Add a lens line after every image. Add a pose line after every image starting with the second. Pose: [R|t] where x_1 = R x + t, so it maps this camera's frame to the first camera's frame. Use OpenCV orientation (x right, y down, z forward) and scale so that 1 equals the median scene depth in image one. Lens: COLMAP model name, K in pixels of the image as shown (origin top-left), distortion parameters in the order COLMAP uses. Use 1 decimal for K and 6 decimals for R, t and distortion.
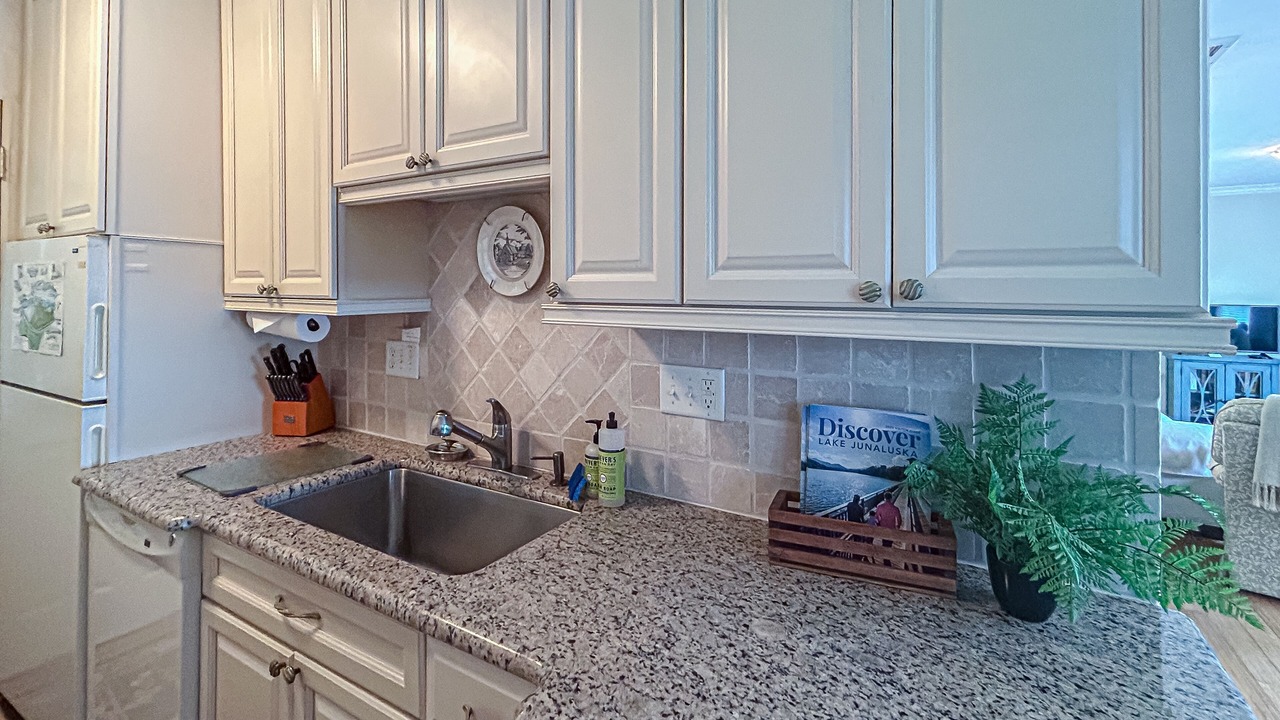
lens RADIAL K [[568.8, 0, 638.8], [0, 568.8, 288.8], [0, 0, 1]] dist [-0.001086, -0.000220]
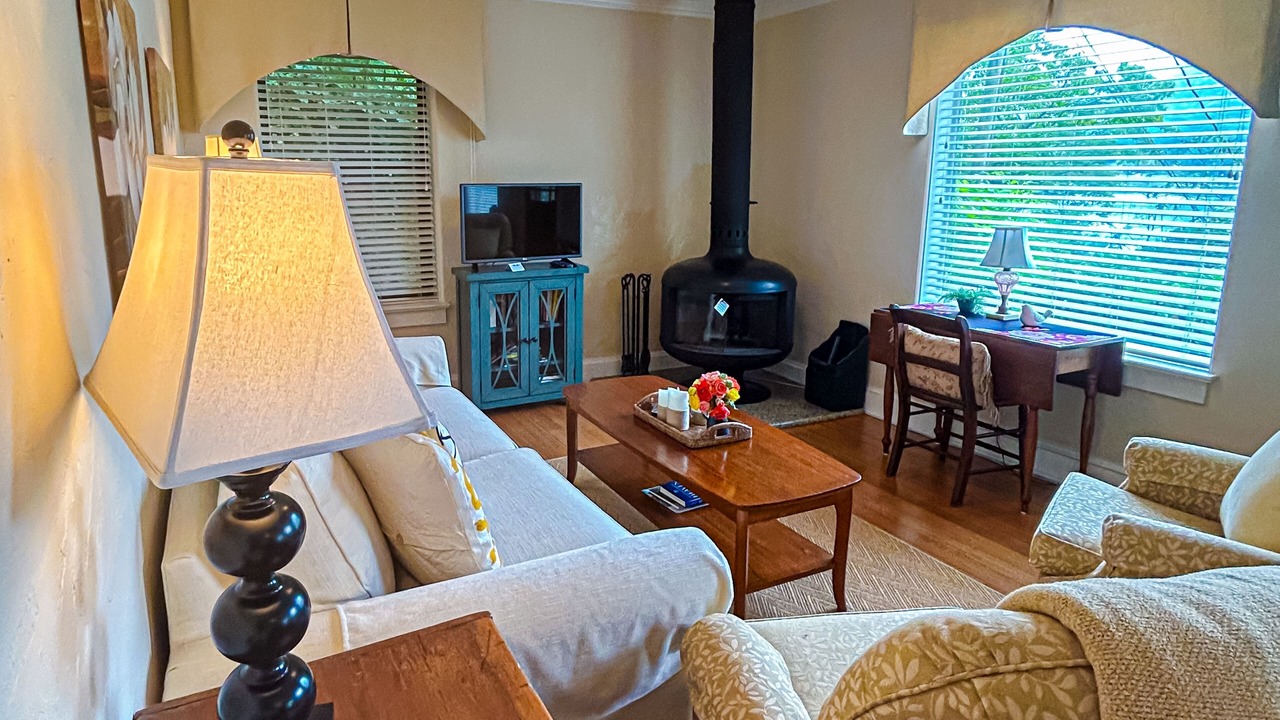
lens RADIAL K [[849.3, 0, 640.0], [0, 849.3, 360.0], [0, 0, 1]] dist [-0.003304, -0.002278]
pose [[0.536212, -0.185907, 0.823356, 0.312833], [-0.001827, 0.975186, 0.221379, 0.010845], [-0.844081, -0.120211, 0.522567, 0.395281]]
